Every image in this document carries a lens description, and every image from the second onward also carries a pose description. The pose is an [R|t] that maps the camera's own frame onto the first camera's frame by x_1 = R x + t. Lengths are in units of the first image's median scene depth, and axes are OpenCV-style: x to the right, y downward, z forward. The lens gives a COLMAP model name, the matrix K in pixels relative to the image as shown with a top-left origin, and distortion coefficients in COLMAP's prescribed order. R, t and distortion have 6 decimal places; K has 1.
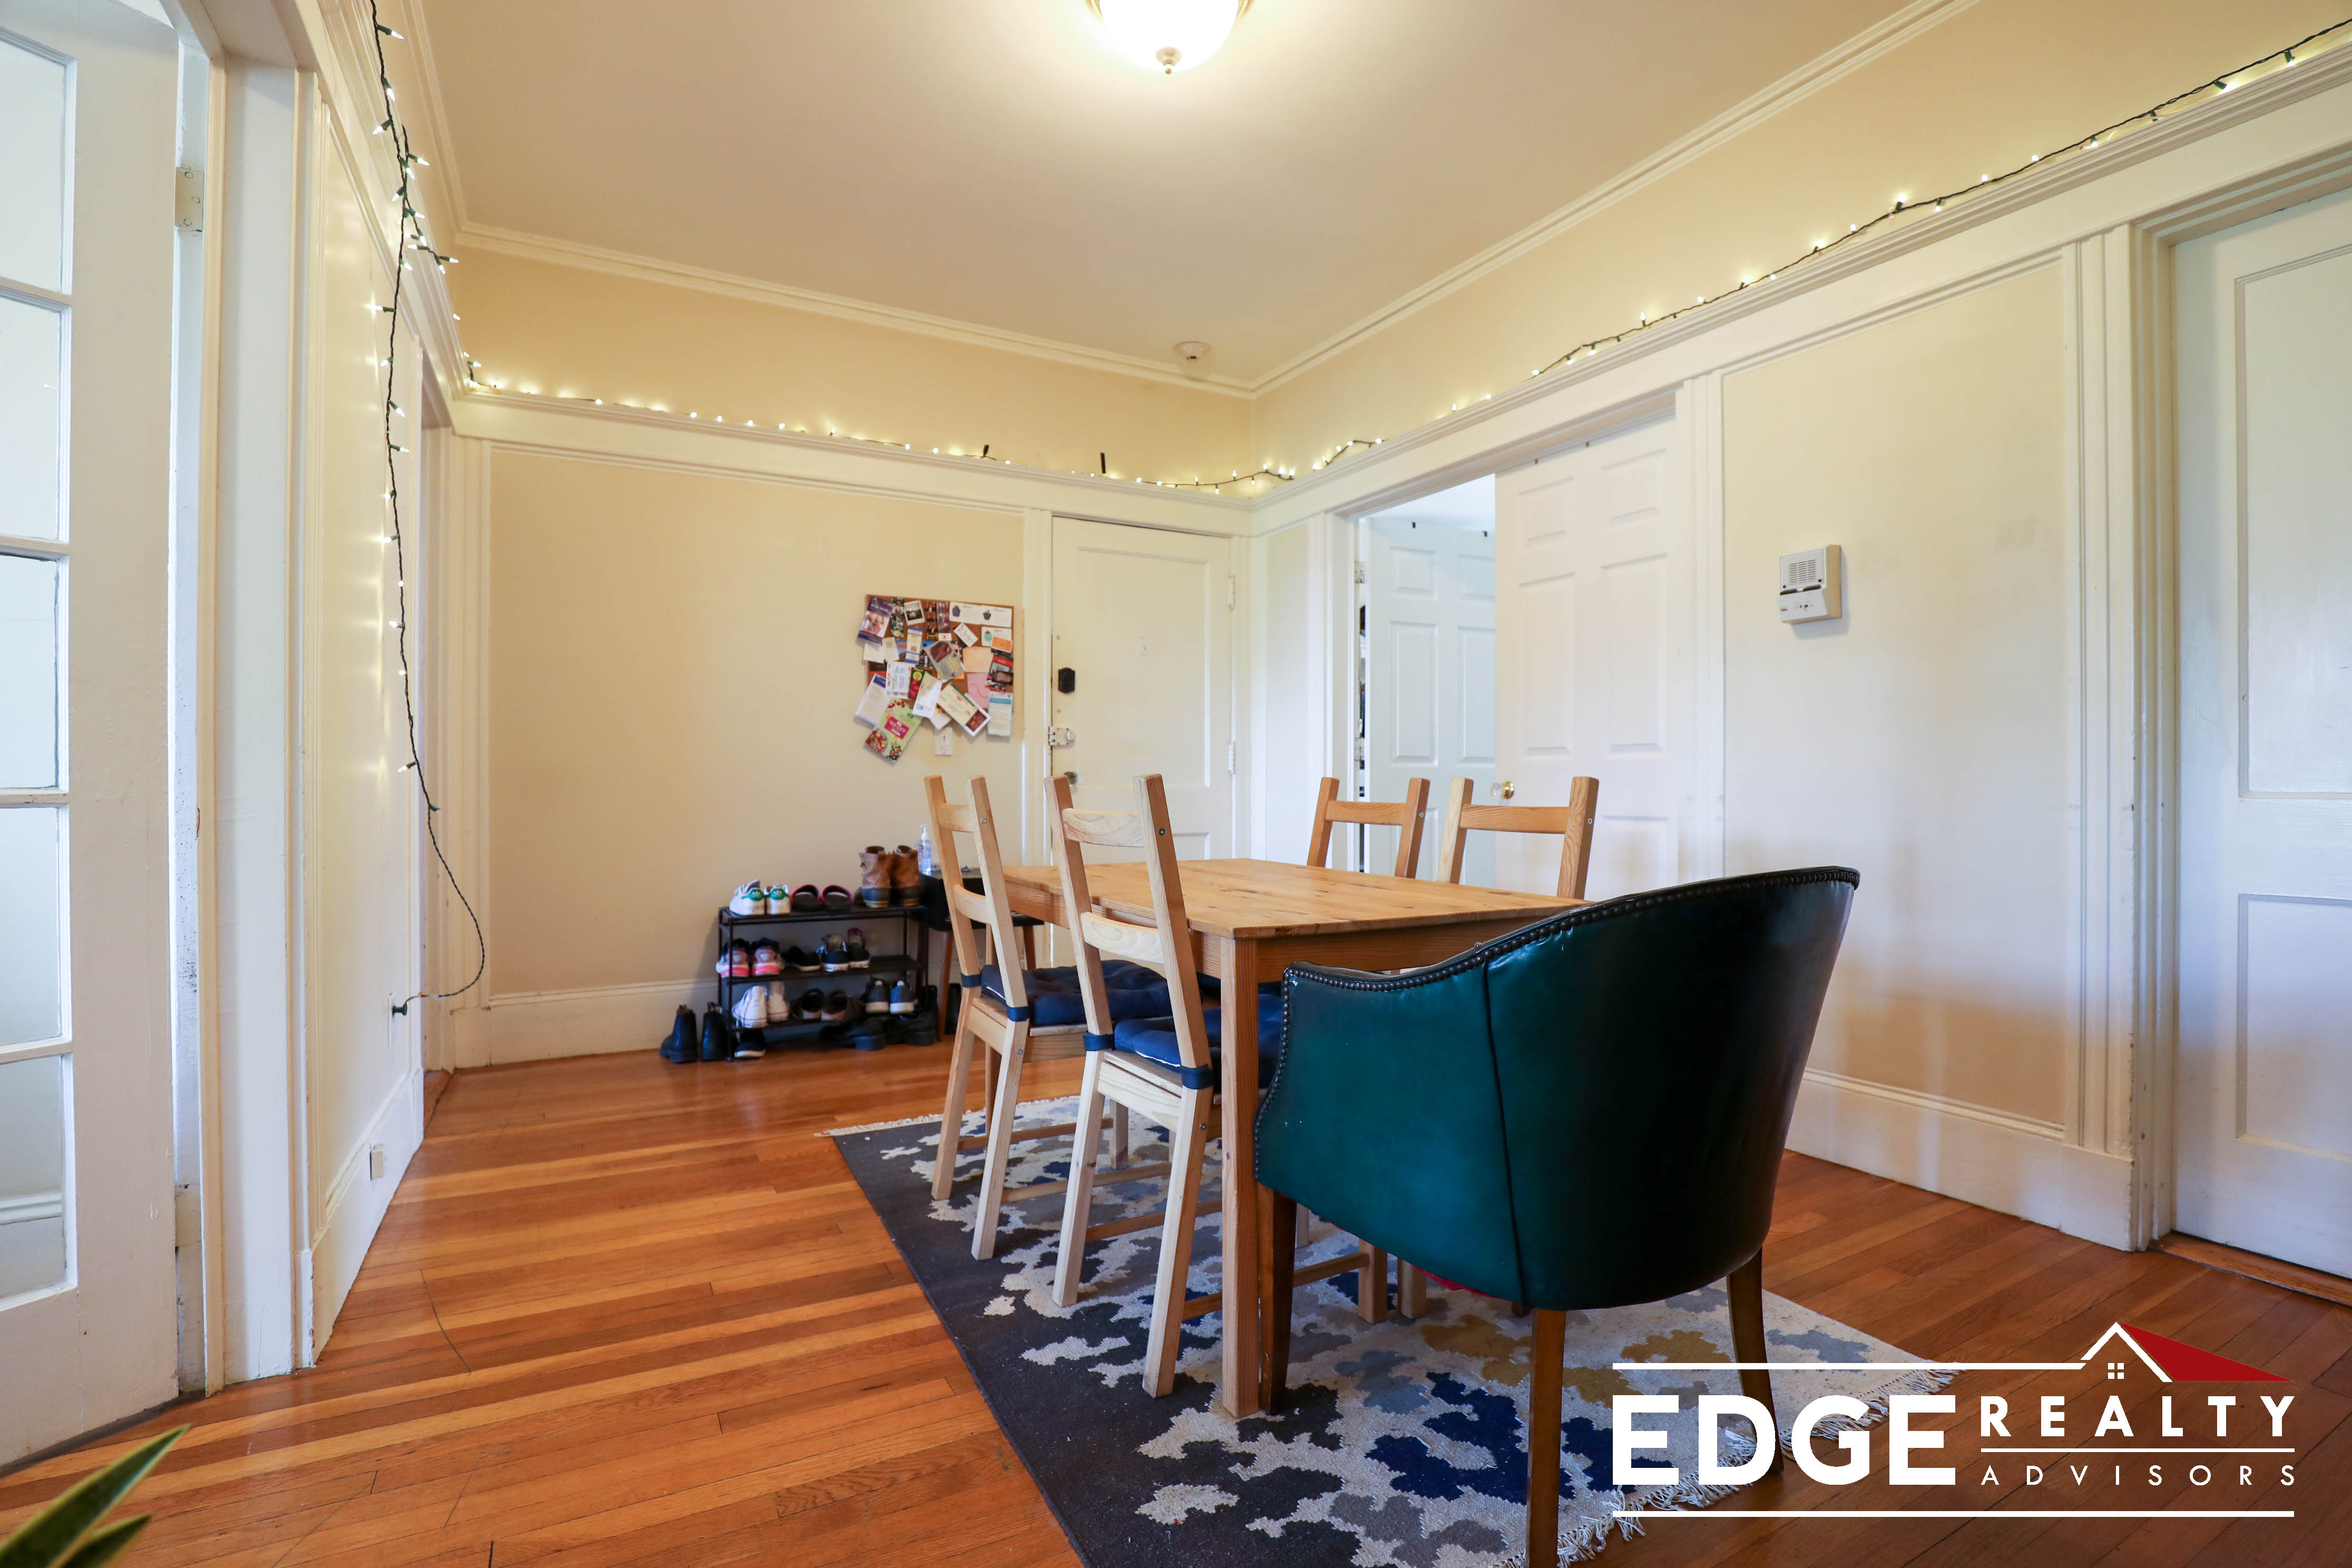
lens RADIAL K [[1099.9, 0, 1179.2], [0, 1099.9, 782.6], [0, 0, 1]] dist [-0.034013, 0.004420]
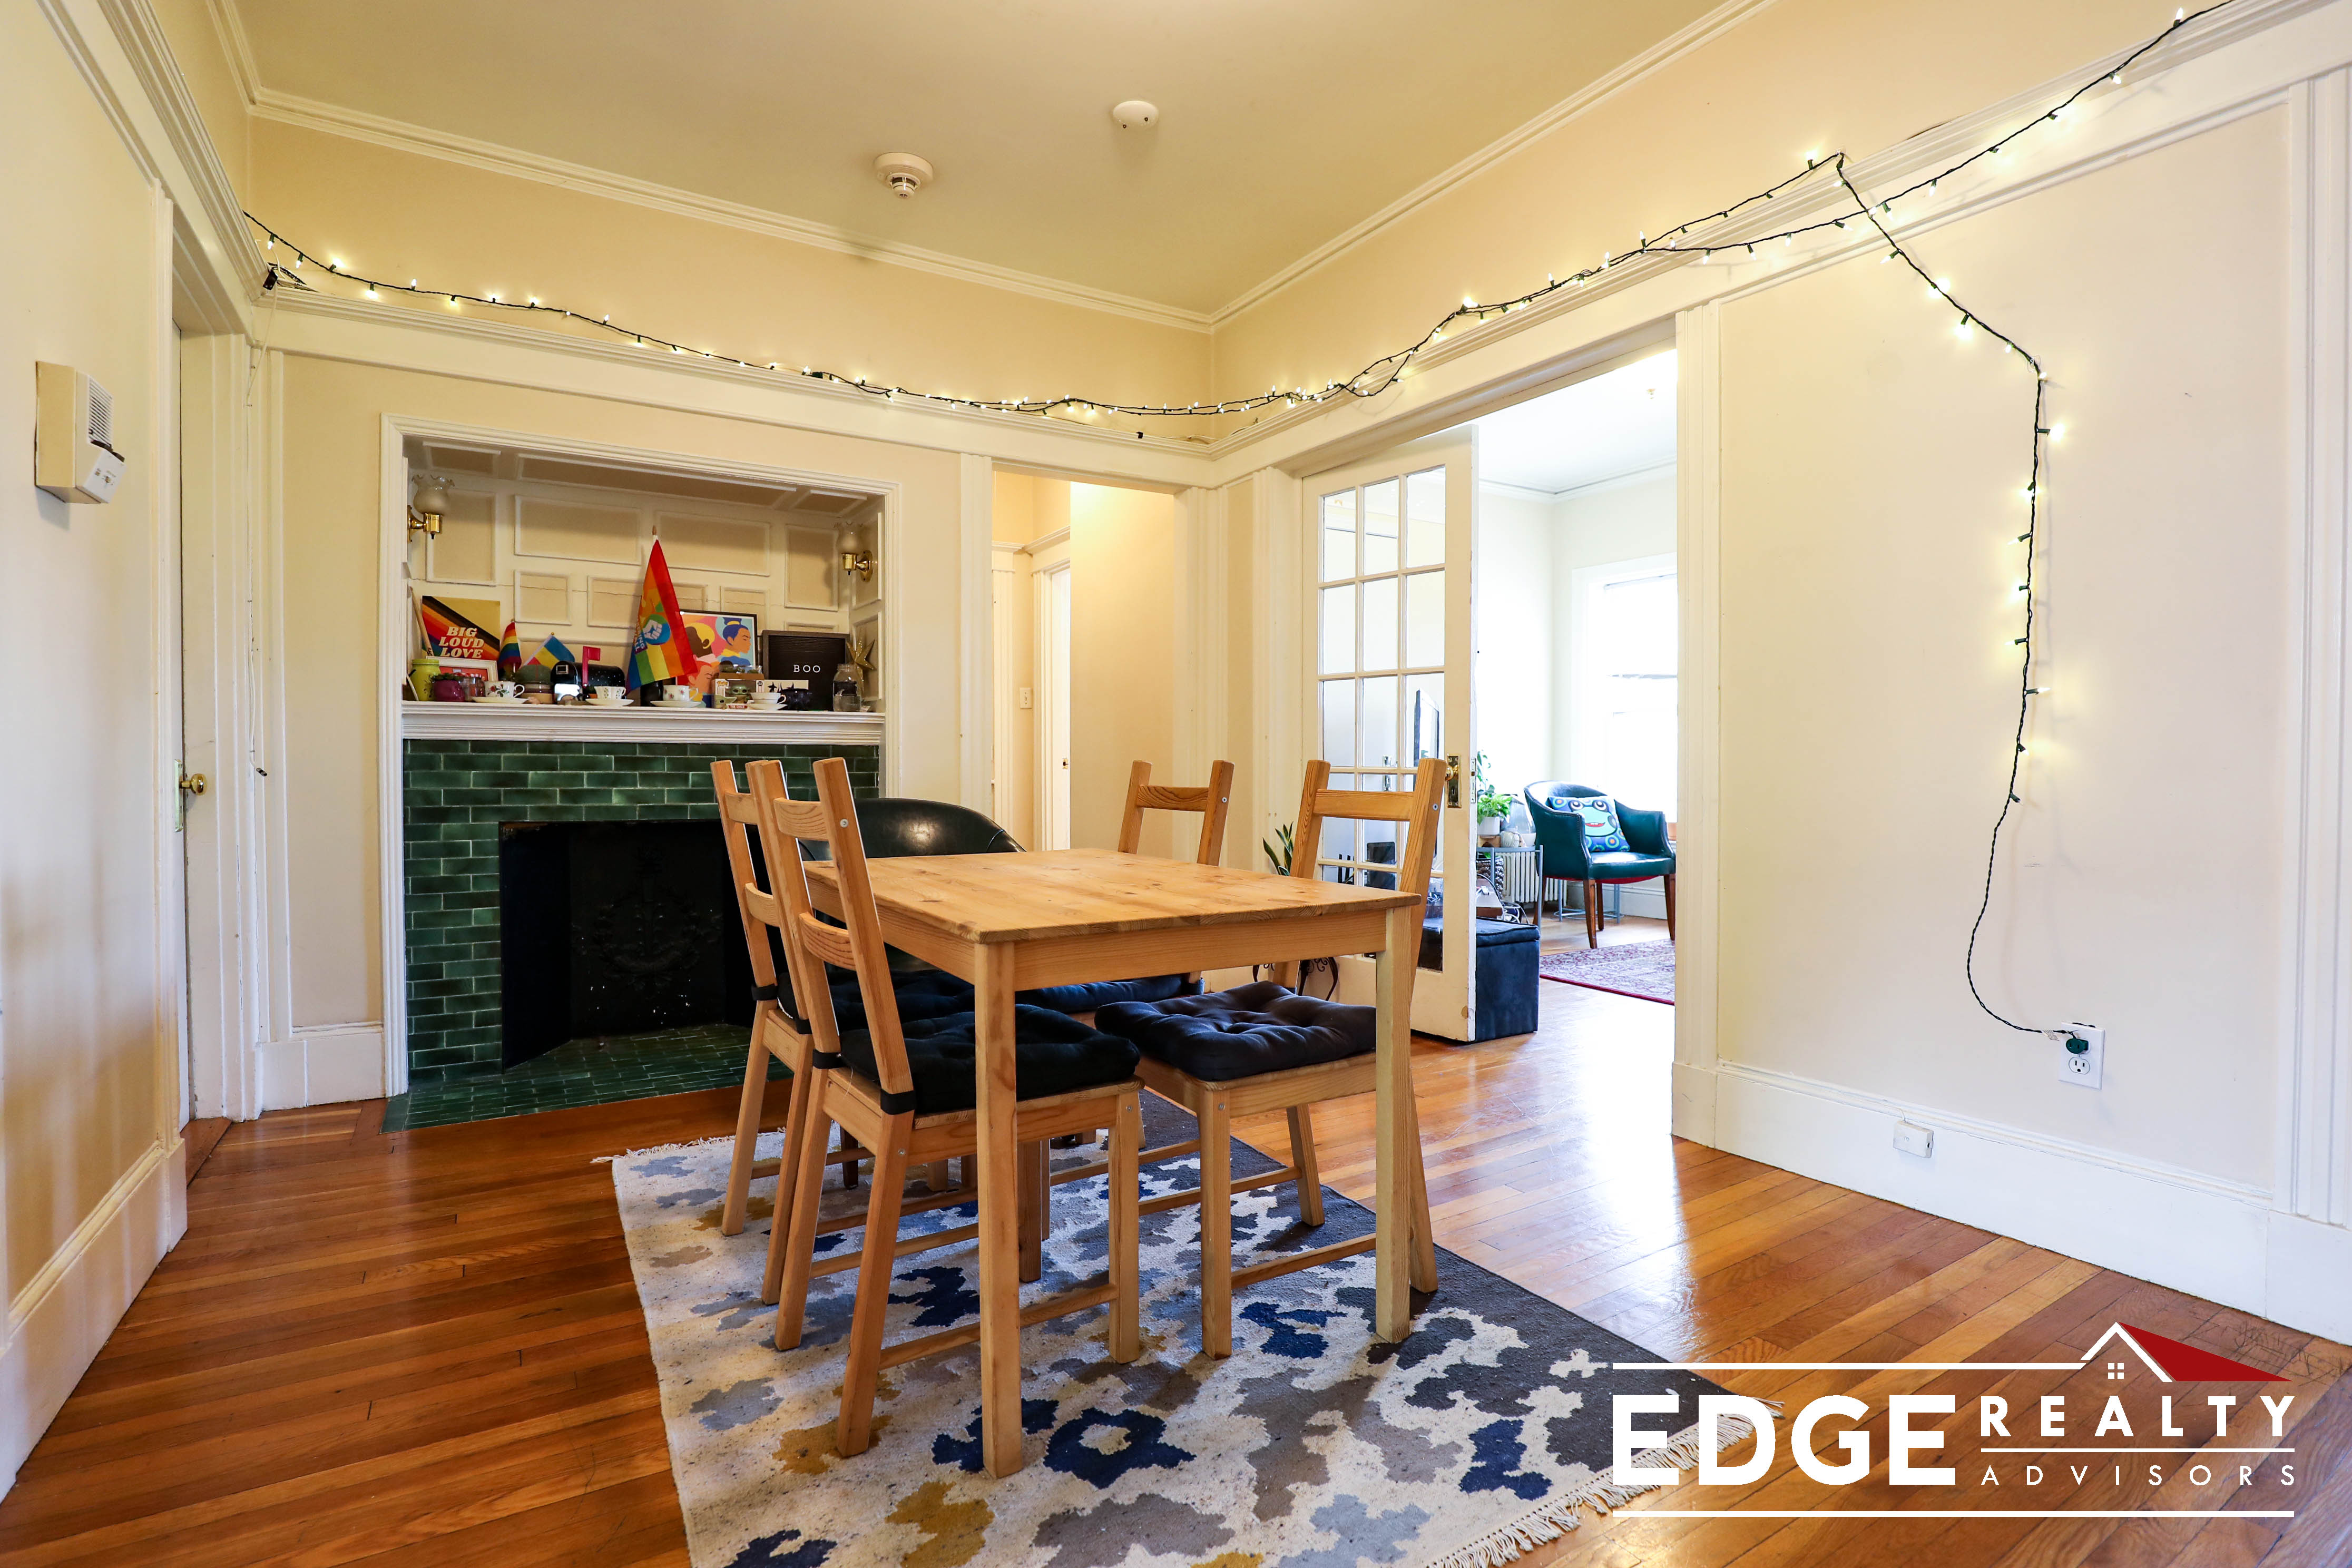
lens RADIAL K [[1099.9, 0, 1173.5], [0, 1099.9, 780.1], [0, 0, 1]] dist [-0.034013, 0.004420]
pose [[-0.998642, -0.002848, -0.052026, 0.009395], [-0.003660, 0.999873, 0.015519, -0.005351], [0.051975, 0.015688, -0.998525, 2.265500]]
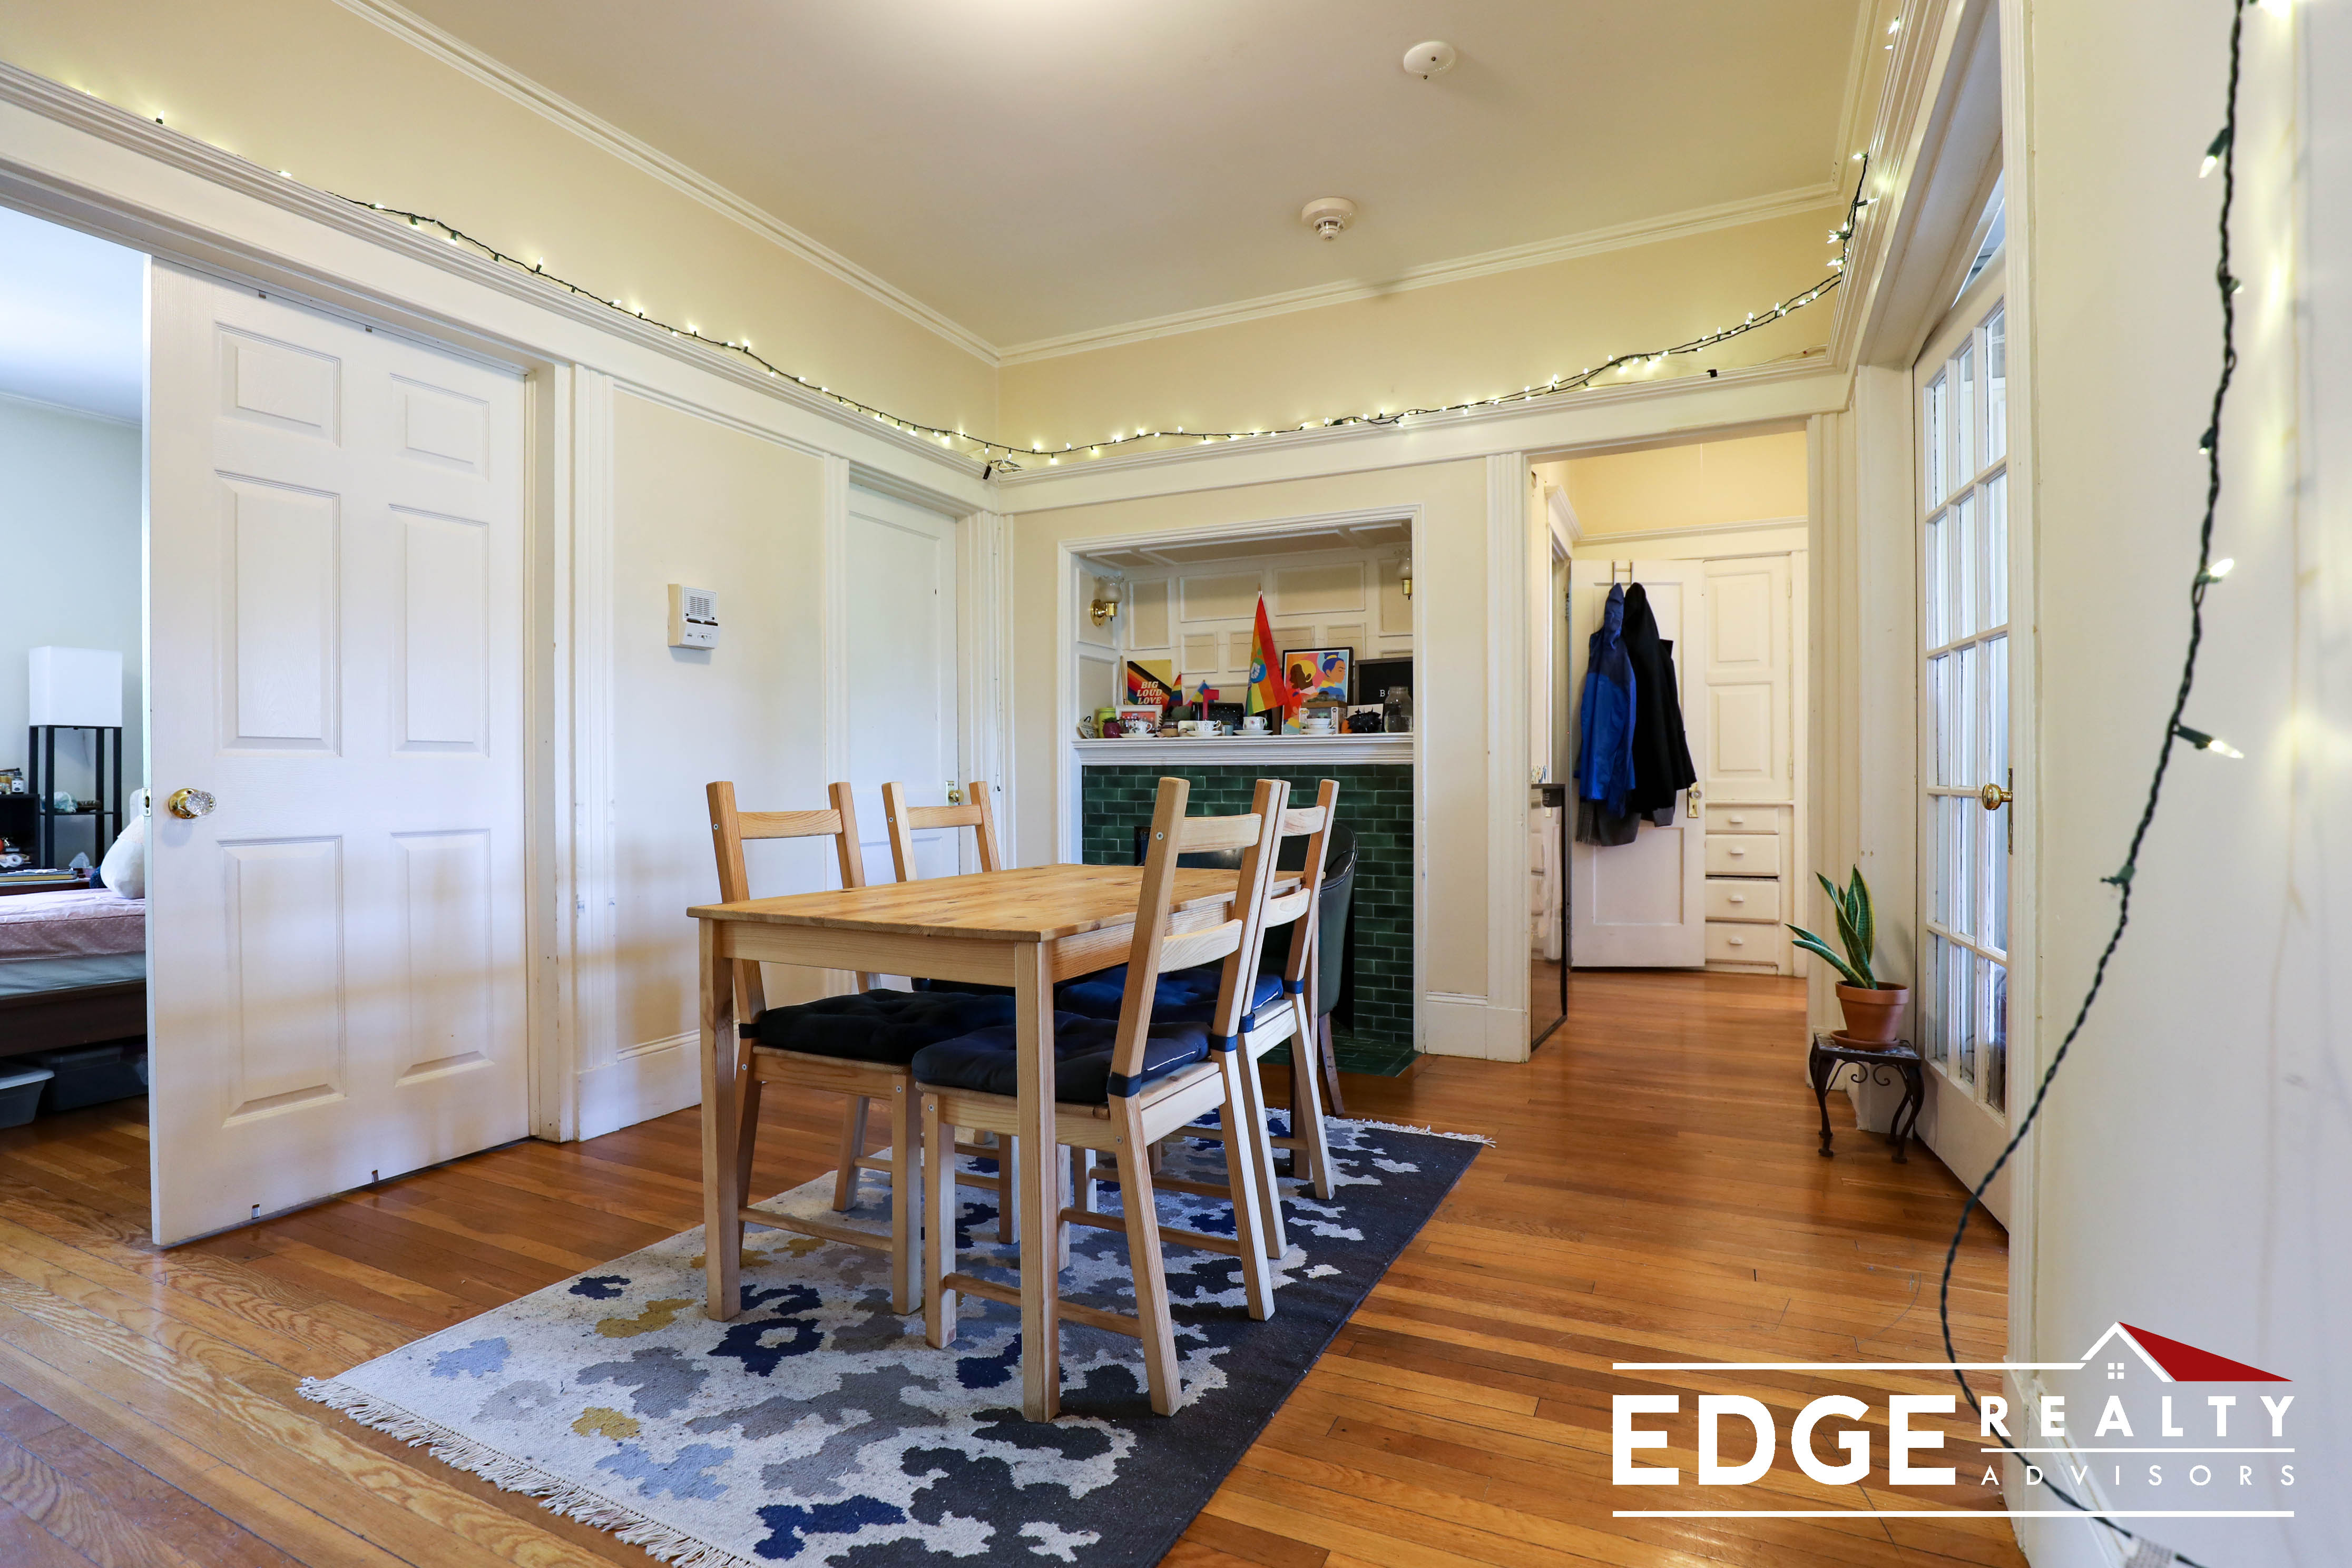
lens RADIAL K [[1099.9, 0, 1218.6], [0, 1099.9, 788.7], [0, 0, 1]] dist [-0.034013, 0.004420]
pose [[-0.597192, -0.006519, 0.802072, -0.980509], [0.002442, 0.999948, 0.009945, -0.011410], [-0.802094, 0.007897, -0.597145, 1.744826]]
